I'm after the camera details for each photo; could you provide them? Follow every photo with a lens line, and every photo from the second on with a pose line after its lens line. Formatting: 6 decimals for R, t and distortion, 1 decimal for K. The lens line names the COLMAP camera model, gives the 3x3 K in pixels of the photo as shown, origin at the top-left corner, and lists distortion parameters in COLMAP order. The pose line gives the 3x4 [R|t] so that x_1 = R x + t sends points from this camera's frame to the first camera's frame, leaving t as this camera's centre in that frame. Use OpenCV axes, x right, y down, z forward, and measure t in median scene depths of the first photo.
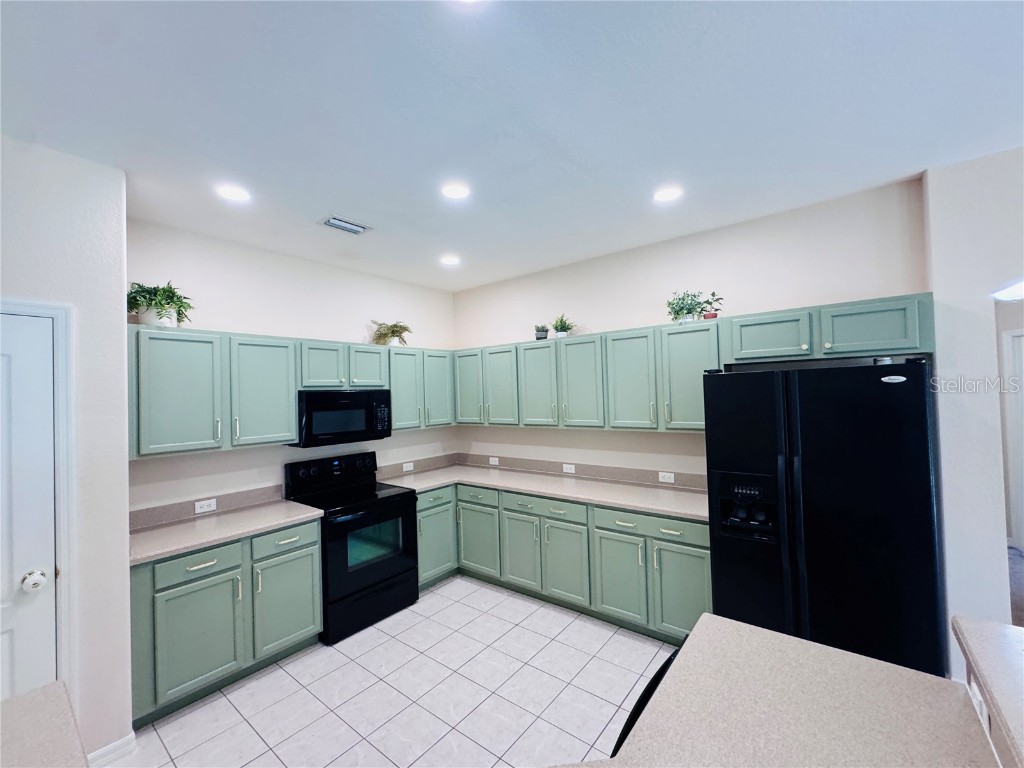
lens RADIAL K [[409.7, 0, 514.0], [0, 409.7, 384.3], [0, 0, 1]] dist [-0.002904, -0.000563]
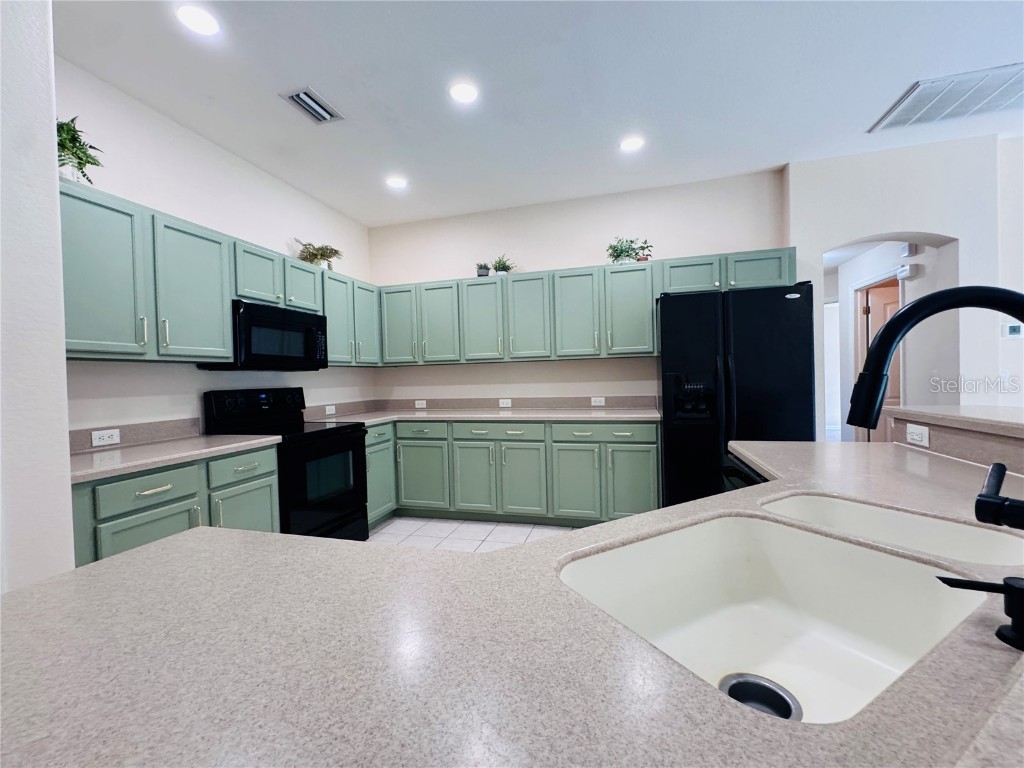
lens RADIAL K [[409.7, 0, 516.1], [0, 409.7, 377.4], [0, 0, 1]] dist [-0.002904, -0.000563]
pose [[0.927387, -0.000130, 0.374104, -0.298743], [-0.008806, 0.999715, 0.022178, 0.146768], [-0.374001, -0.023862, 0.927121, 0.015473]]
